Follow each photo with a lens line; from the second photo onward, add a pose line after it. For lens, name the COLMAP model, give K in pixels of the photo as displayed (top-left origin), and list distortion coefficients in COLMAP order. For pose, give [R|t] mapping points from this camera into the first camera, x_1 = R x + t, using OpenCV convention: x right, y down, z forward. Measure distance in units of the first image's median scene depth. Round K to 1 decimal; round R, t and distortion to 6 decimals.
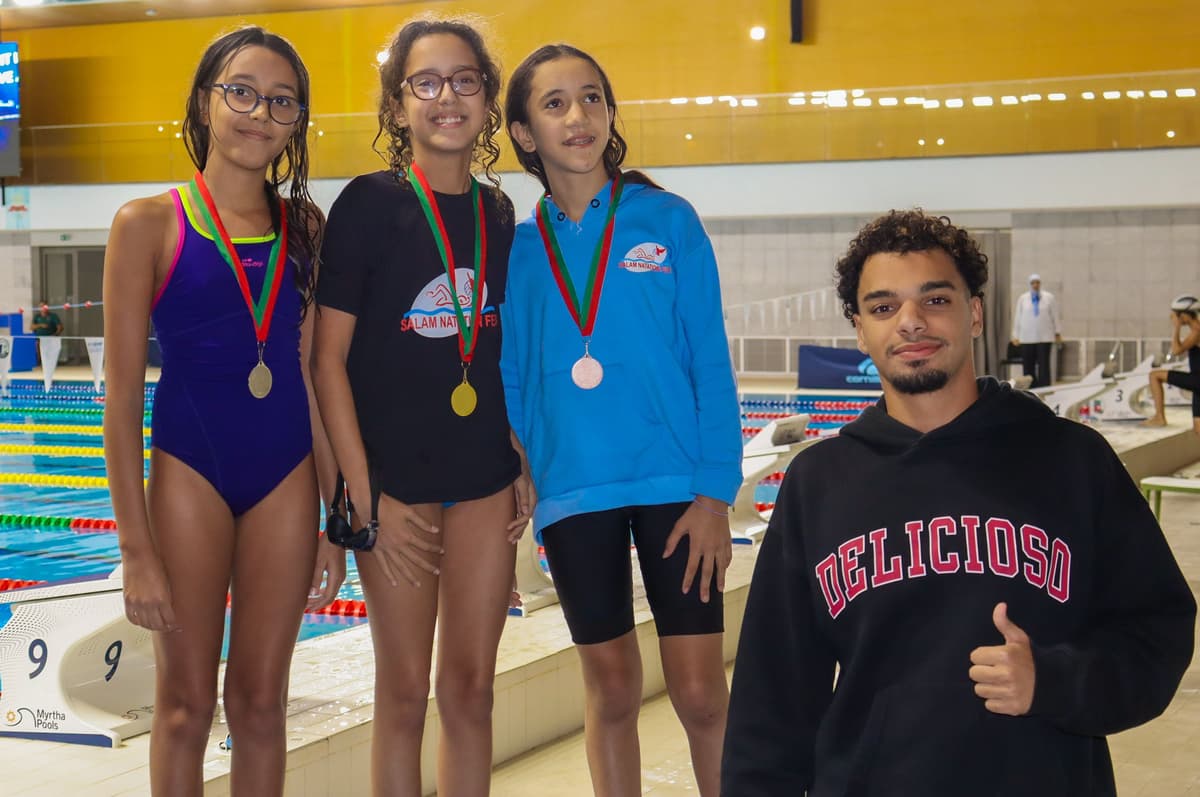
lens RADIAL K [[2093.1, 0, 605.3], [0, 2093.1, 392.6], [0, 0, 1]] dist [0.083960, 0.000000]
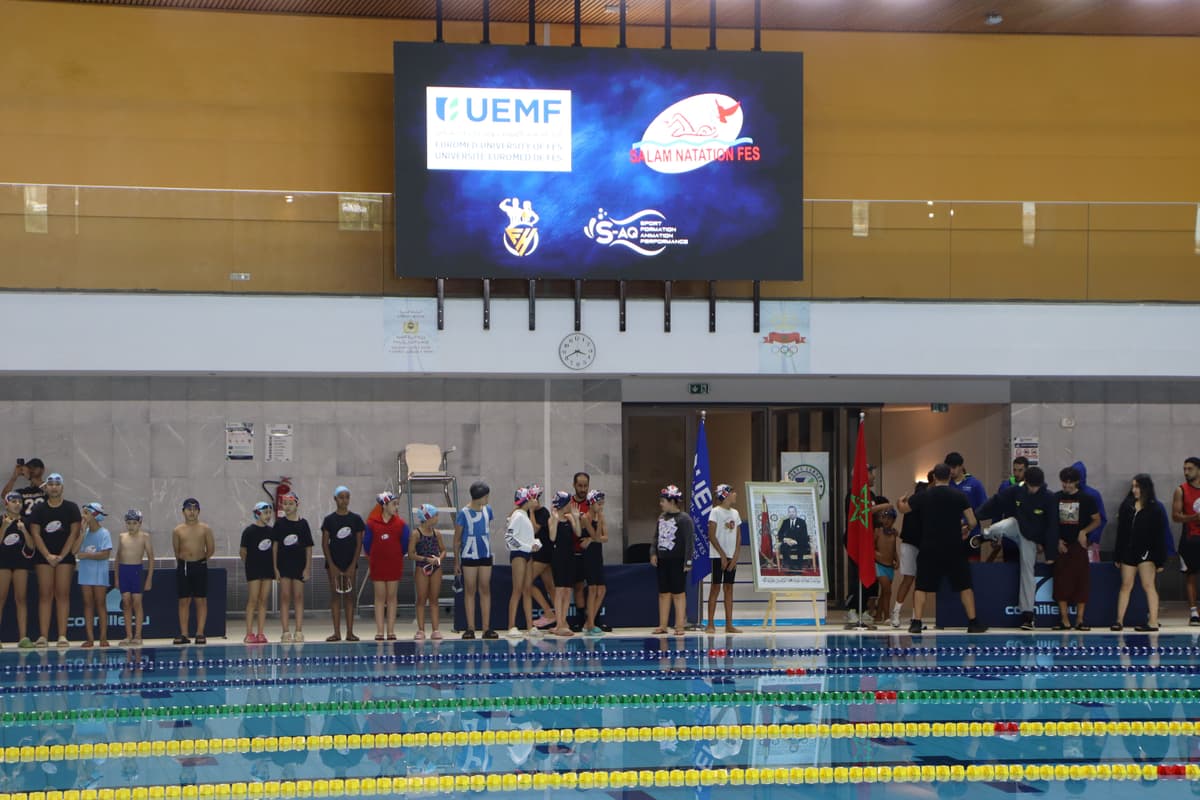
lens RADIAL K [[2897.5, 0, 596.0], [0, 2897.5, 401.6], [0, 0, 1]] dist [0.754813, 0.000000]
pose [[0.783706, 0.019137, 0.620837, -0.807561], [0.028986, 0.997310, -0.067332, -0.018159], [-0.620455, 0.070764, 0.781043, 0.413669]]
